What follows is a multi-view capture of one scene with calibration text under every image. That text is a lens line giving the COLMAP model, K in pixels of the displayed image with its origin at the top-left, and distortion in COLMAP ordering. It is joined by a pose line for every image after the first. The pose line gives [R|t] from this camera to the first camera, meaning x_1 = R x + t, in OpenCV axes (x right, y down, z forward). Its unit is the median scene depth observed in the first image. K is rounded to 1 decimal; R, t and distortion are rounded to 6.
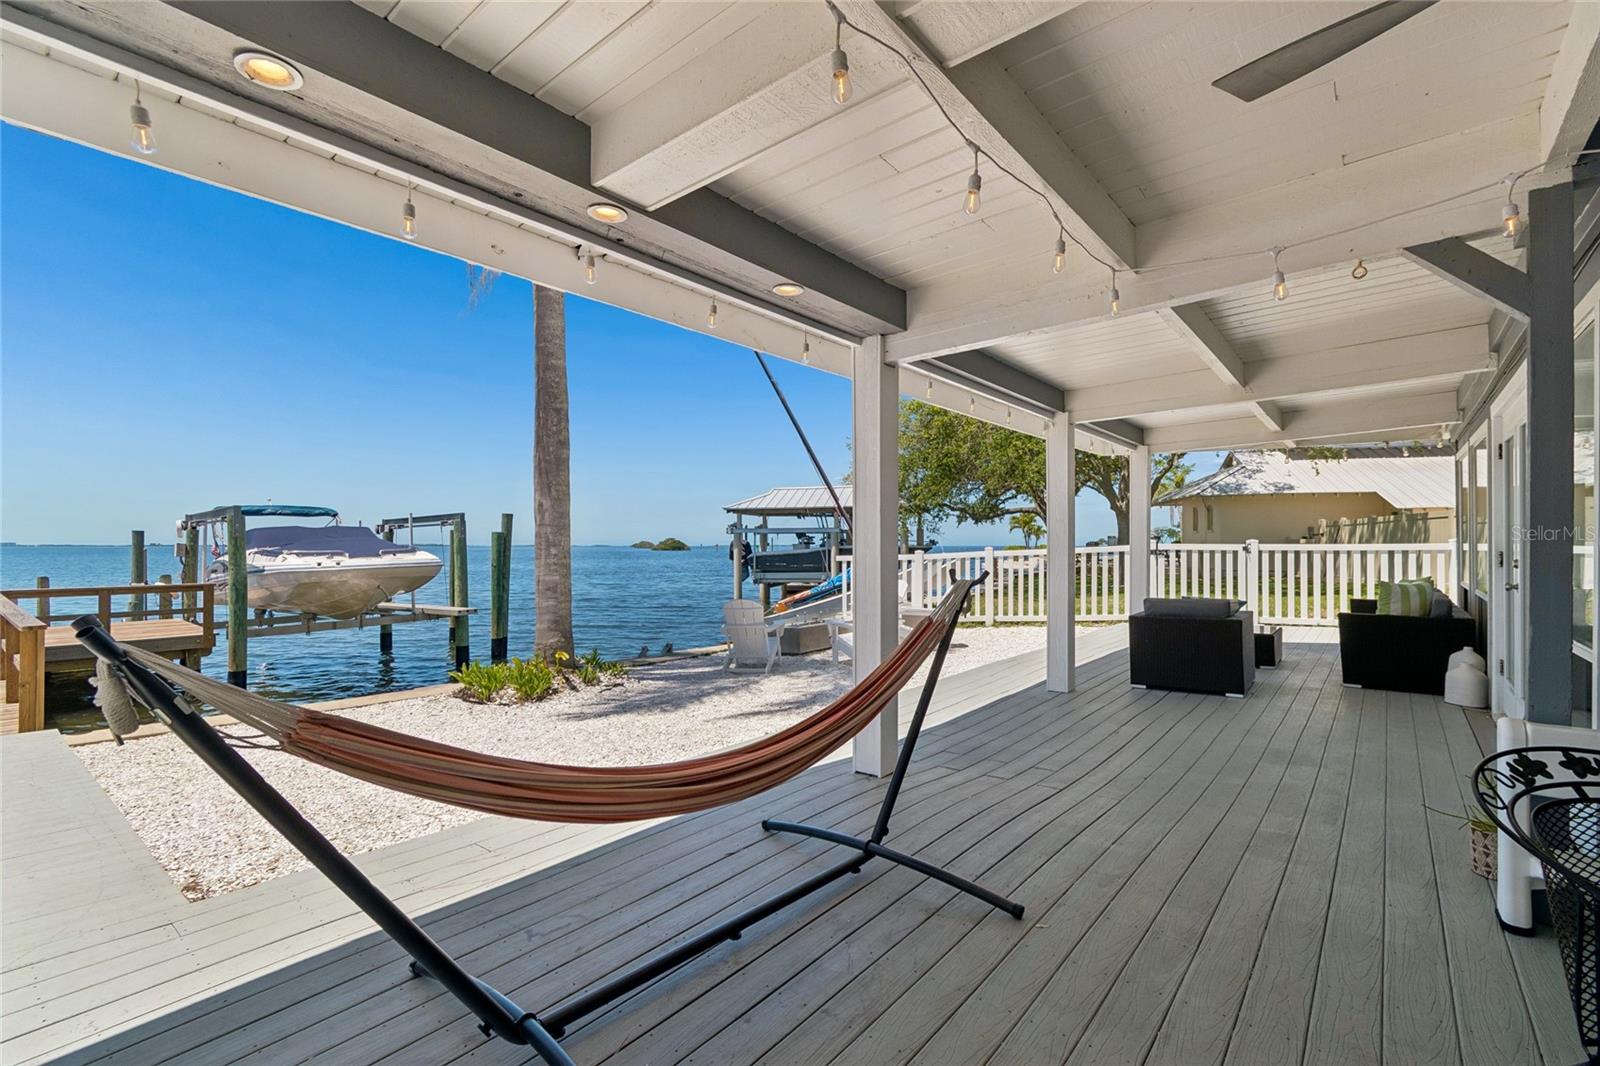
lens RADIAL K [[699.7, 0, 804.6], [0, 699.7, 544.3], [0, 0, 1]] dist [0.001456, -0.000172]
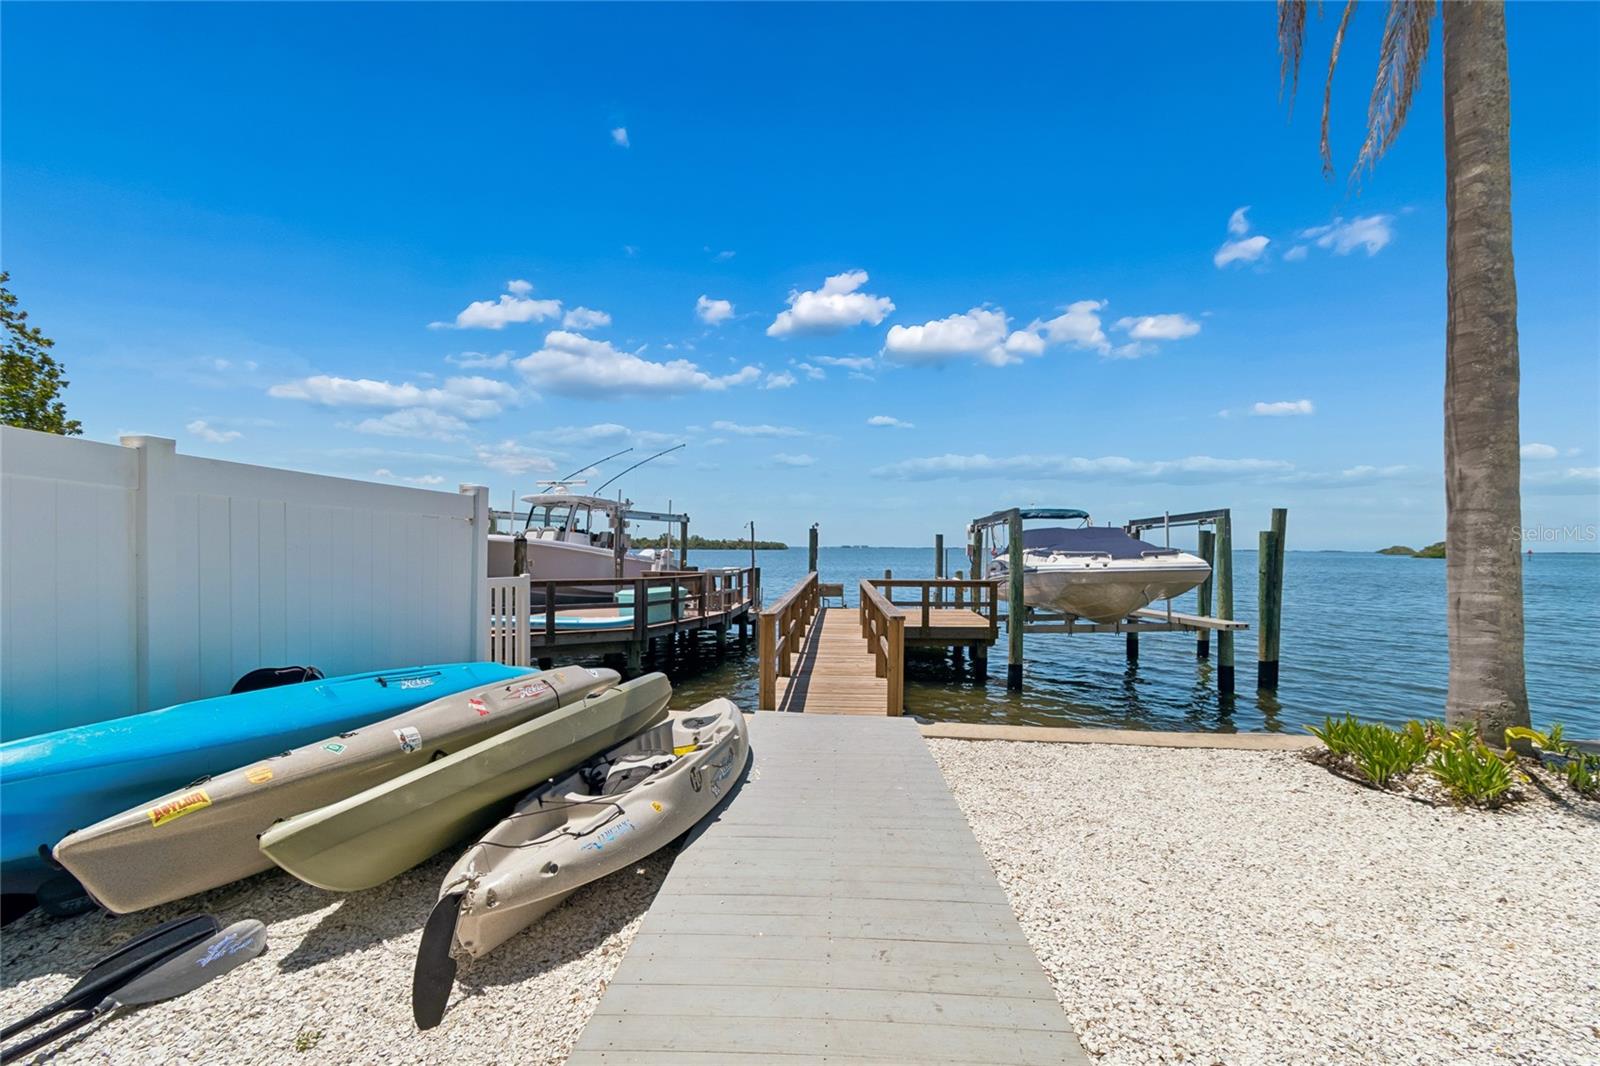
lens RADIAL K [[699.7, 0, 804.6], [0, 699.7, 544.3], [0, 0, 1]] dist [0.001456, -0.000172]
pose [[0.594803, -0.000428, -0.803872, -0.136251], [-0.004317, 0.999984, -0.003726, 0.004035], [0.803860, 0.005687, 0.594791, 0.103973]]
